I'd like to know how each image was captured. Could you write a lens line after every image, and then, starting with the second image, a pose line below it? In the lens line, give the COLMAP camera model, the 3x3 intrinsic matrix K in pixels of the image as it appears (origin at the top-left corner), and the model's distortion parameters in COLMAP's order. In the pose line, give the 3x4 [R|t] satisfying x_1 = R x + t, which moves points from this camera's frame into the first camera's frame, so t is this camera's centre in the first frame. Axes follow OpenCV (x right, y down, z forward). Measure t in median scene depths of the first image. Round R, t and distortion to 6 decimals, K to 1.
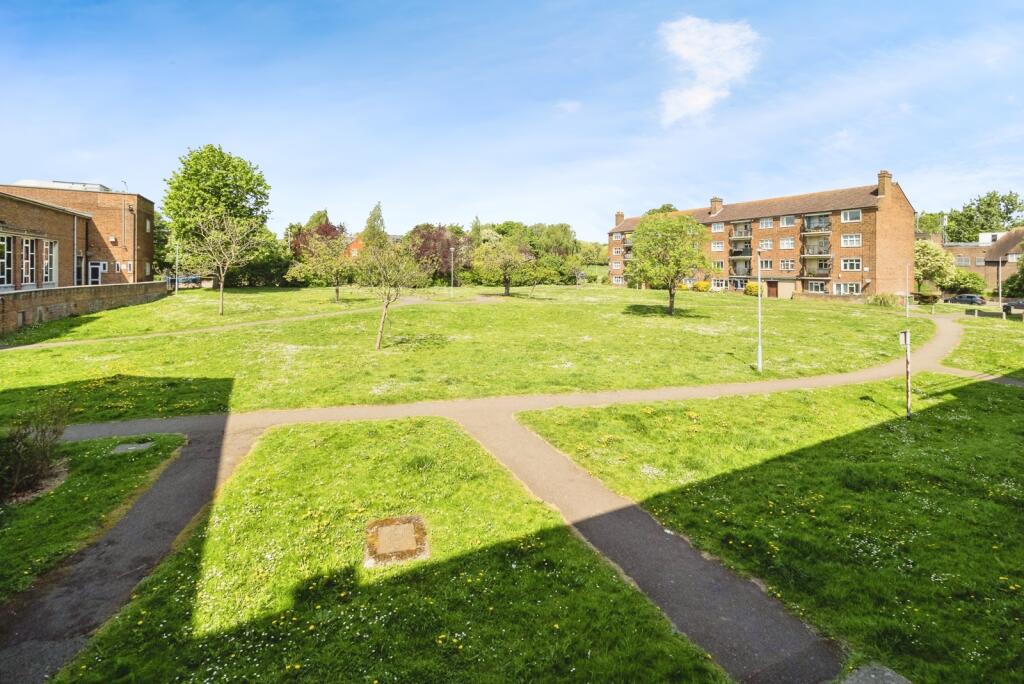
lens RADIAL K [[448.2, 0, 508.1], [0, 448.2, 344.2], [0, 0, 1]] dist [-0.000604, -0.000120]
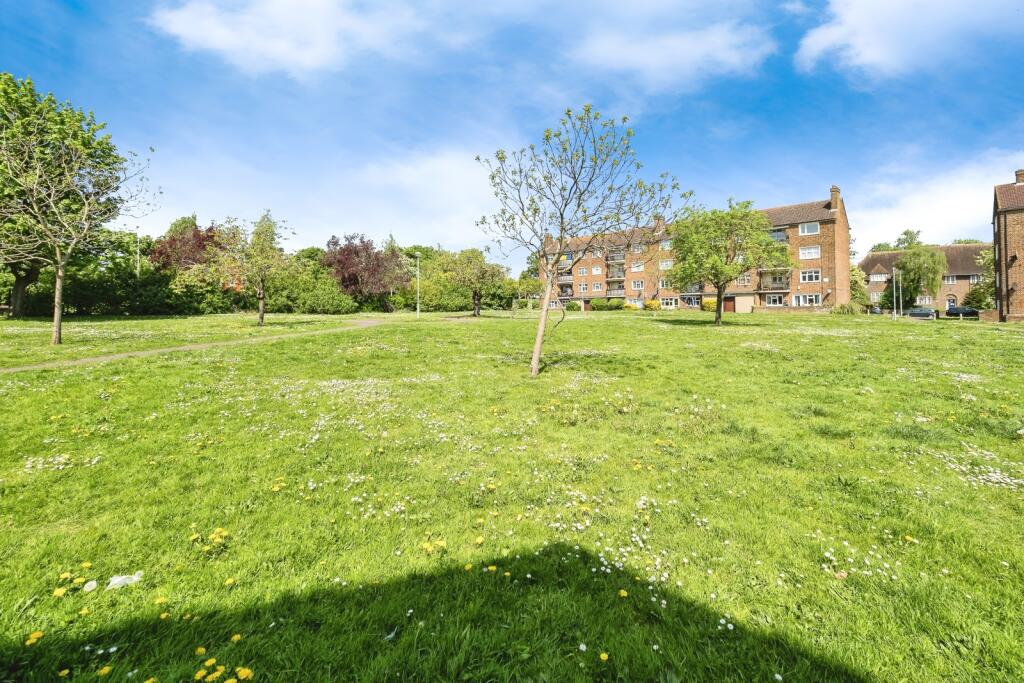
lens RADIAL K [[448.2, 0, 508.1], [0, 448.2, 343.7], [0, 0, 1]] dist [-0.000604, -0.000120]
pose [[0.956935, -0.044522, 0.286869, -0.177588], [0.069062, 0.994713, -0.075999, 0.004435], [-0.281969, 0.092538, 0.954950, 0.220639]]
